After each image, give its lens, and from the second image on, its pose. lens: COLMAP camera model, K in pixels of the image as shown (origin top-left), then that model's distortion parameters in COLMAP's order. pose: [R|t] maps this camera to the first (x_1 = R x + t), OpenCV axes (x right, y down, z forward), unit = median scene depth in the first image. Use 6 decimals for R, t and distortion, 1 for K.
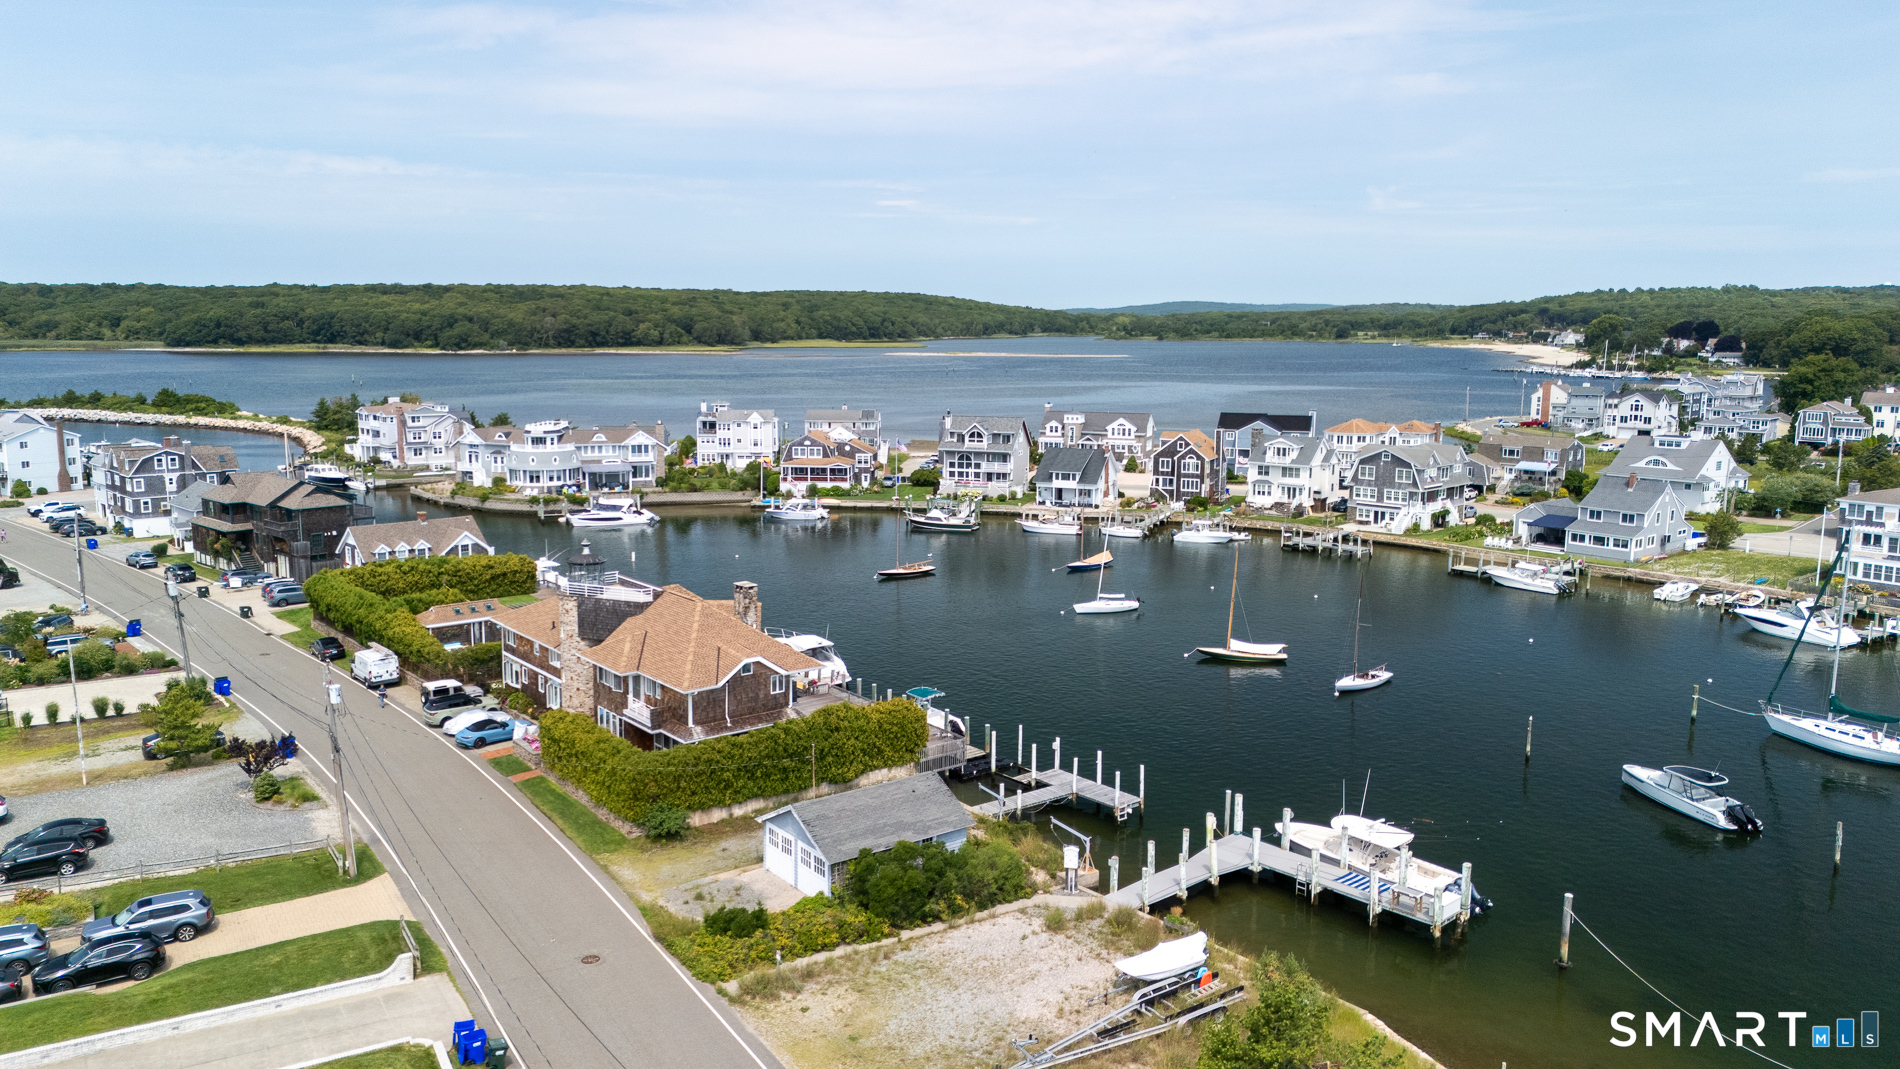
lens RADIAL K [[1378.2, 0, 949.7], [0, 1378.2, 546.9], [0, 0, 1]] dist [0.101390, -0.122193]
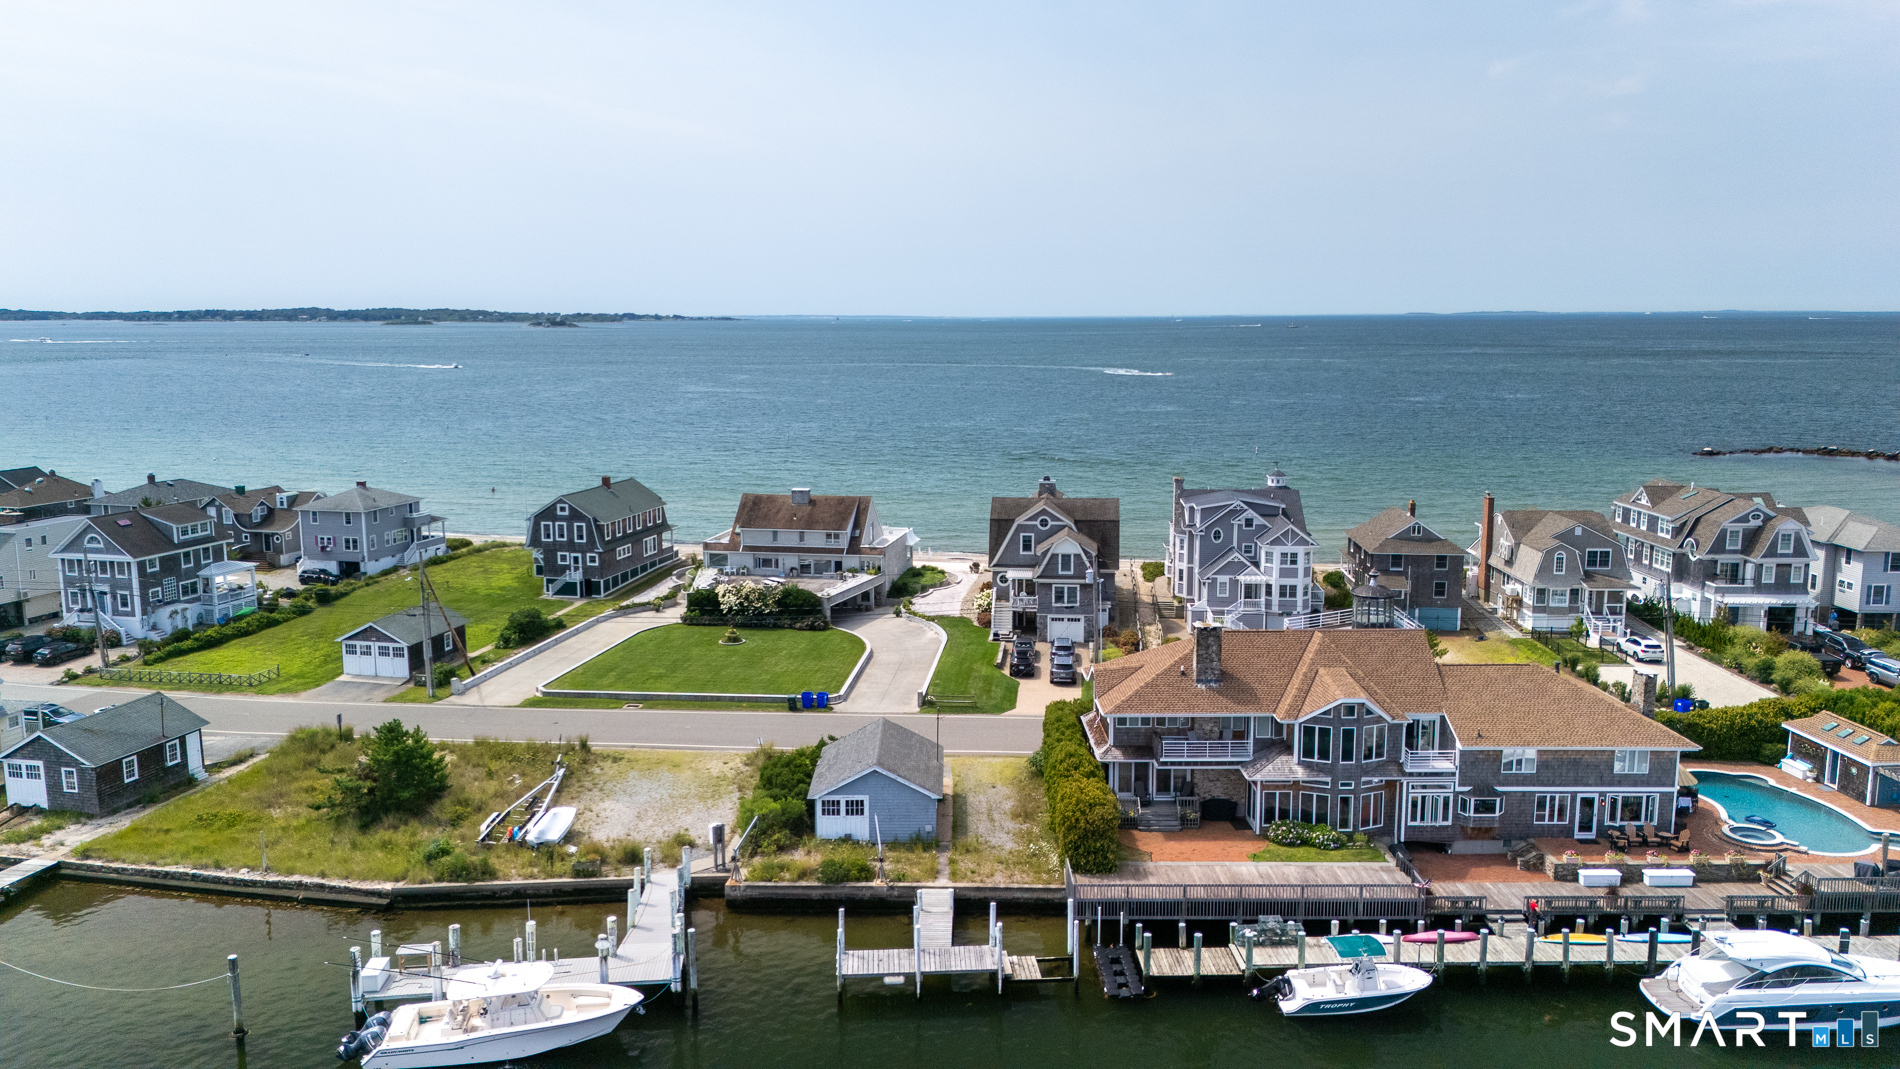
lens RADIAL K [[1378.2, 0, 950.5], [0, 1378.2, 526.6], [0, 0, 1]] dist [0.101390, -0.122193]
pose [[-0.600428, 0.117563, -0.790990, 0.331003], [-0.131632, 0.961112, 0.242768, -0.116763], [0.788770, 0.249885, -0.561604, 0.704543]]
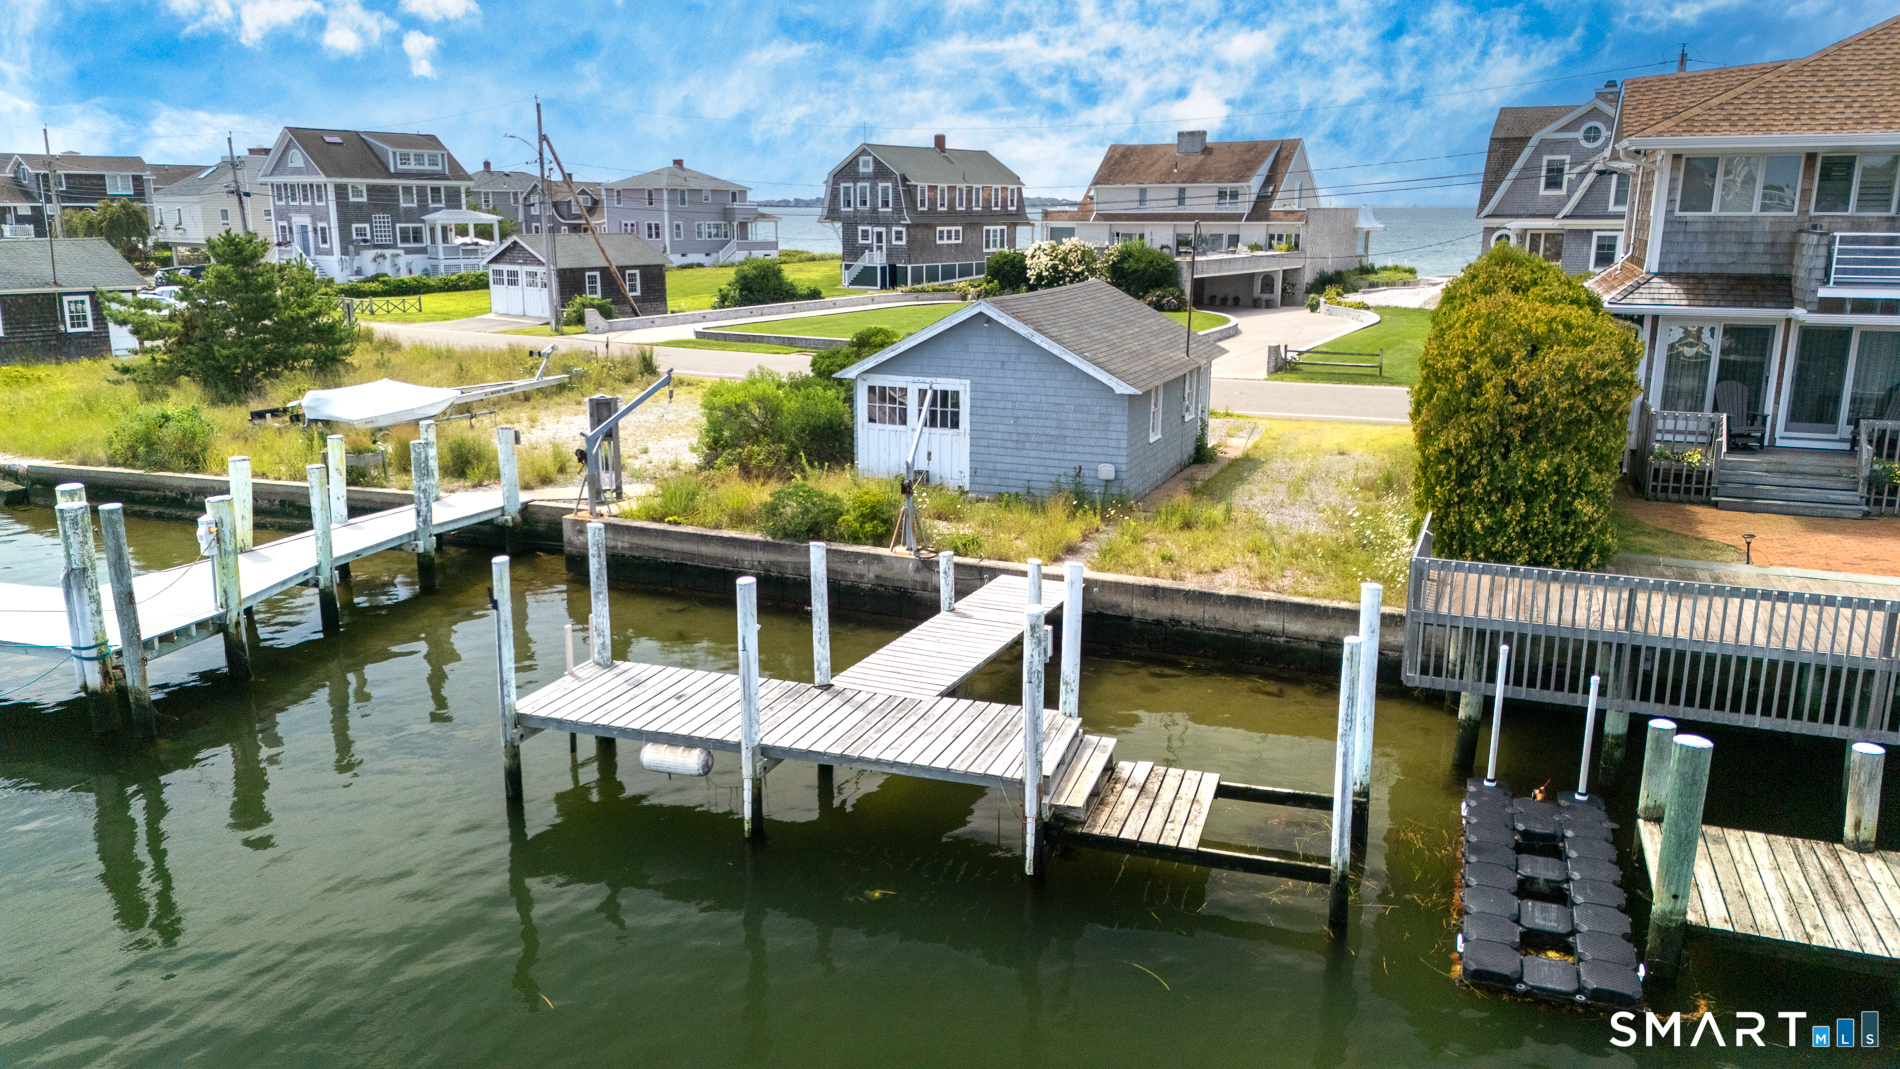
lens RADIAL K [[1378.2, 0, 950.8], [0, 1378.2, 534.7], [0, 0, 1]] dist [0.101390, -0.122193]
pose [[-0.861662, 0.110098, -0.495395, 0.092460], [-0.089602, 0.927840, 0.362055, 0.035762], [0.499509, 0.356357, -0.789620, 0.602357]]
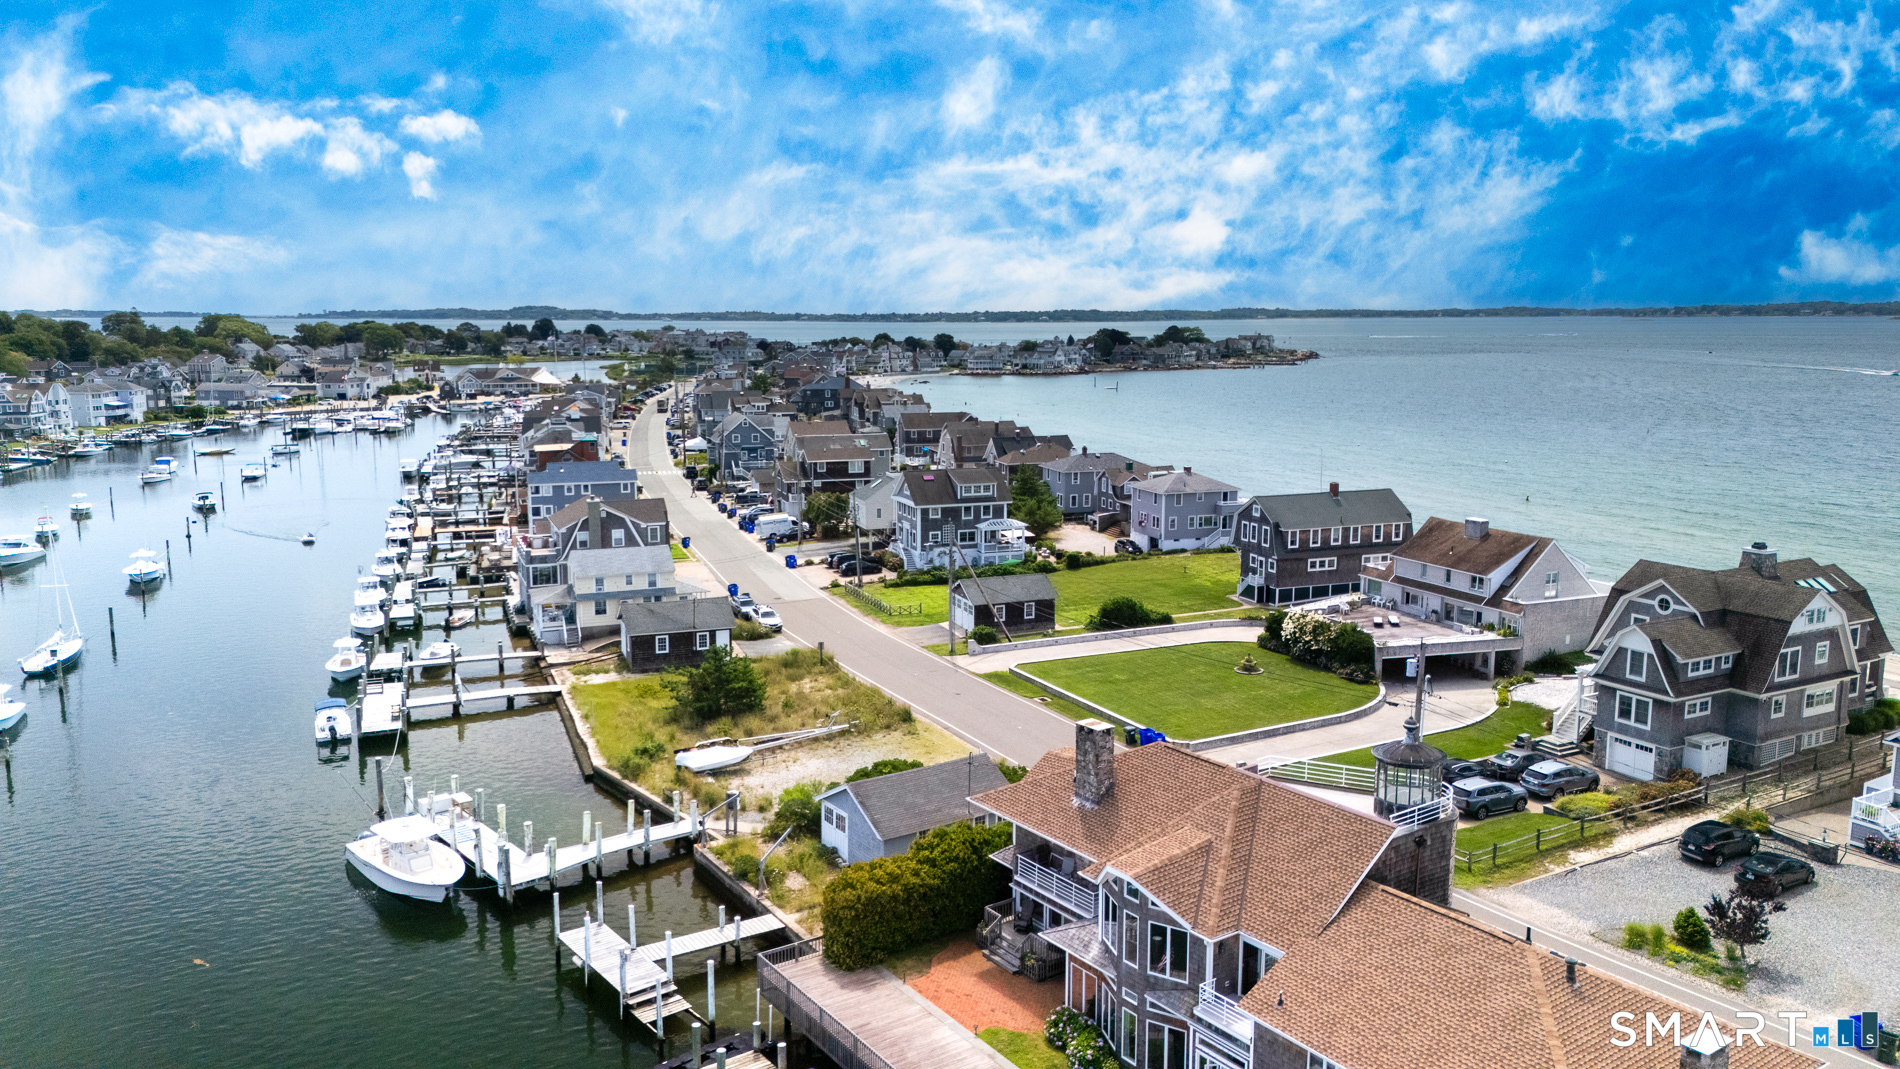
lens RADIAL K [[1378.2, 0, 961.9], [0, 1378.2, 546.1], [0, 0, 1]] dist [0.101390, -0.122193]
pose [[-0.998845, -0.010951, 0.046777, -0.061053], [0.004824, 0.945895, 0.324437, -0.137468], [-0.047799, 0.324288, -0.944750, 0.830950]]
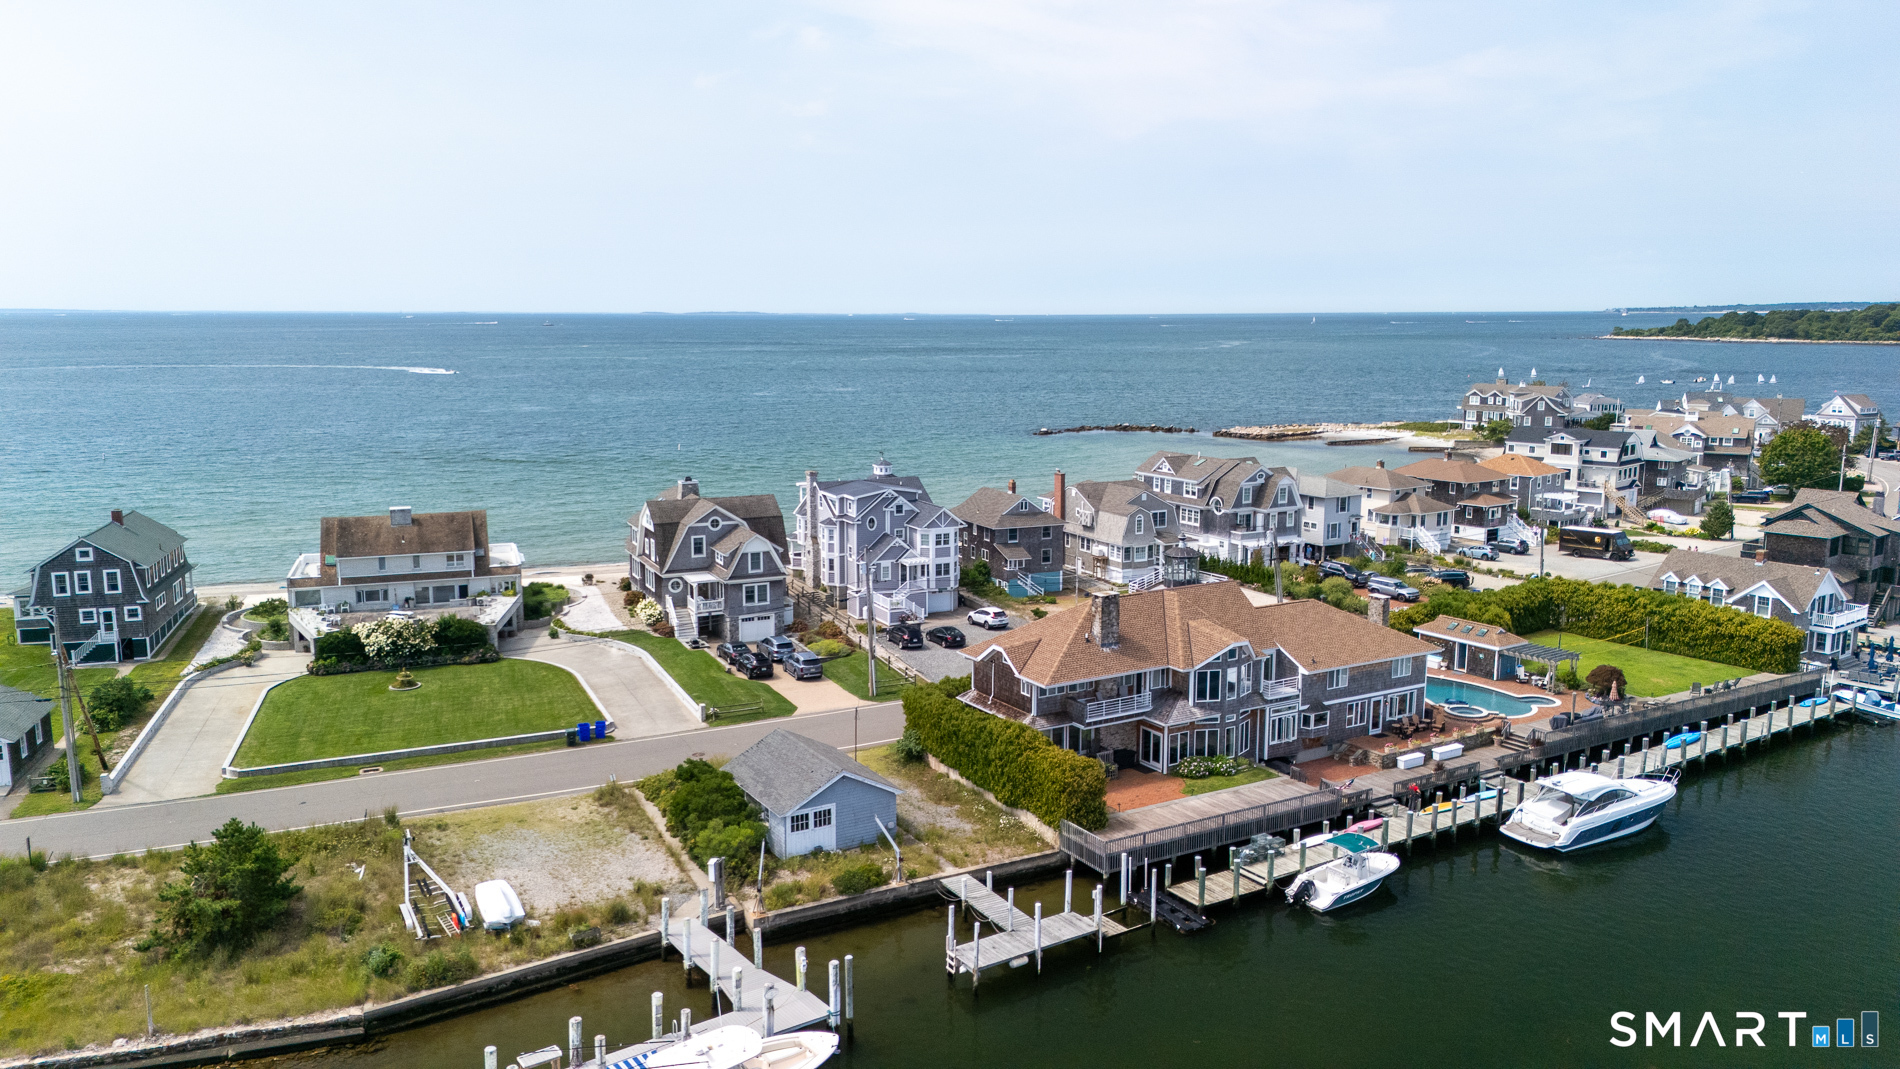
lens RADIAL K [[1378.2, 0, 949.6], [0, 1378.2, 521.1], [0, 0, 1]] dist [0.101390, -0.122193]
pose [[-0.116547, 0.143201, -0.982807, 0.417567], [-0.162251, 0.973512, 0.161088, -0.082903], [0.979843, 0.178236, -0.090226, 0.507999]]
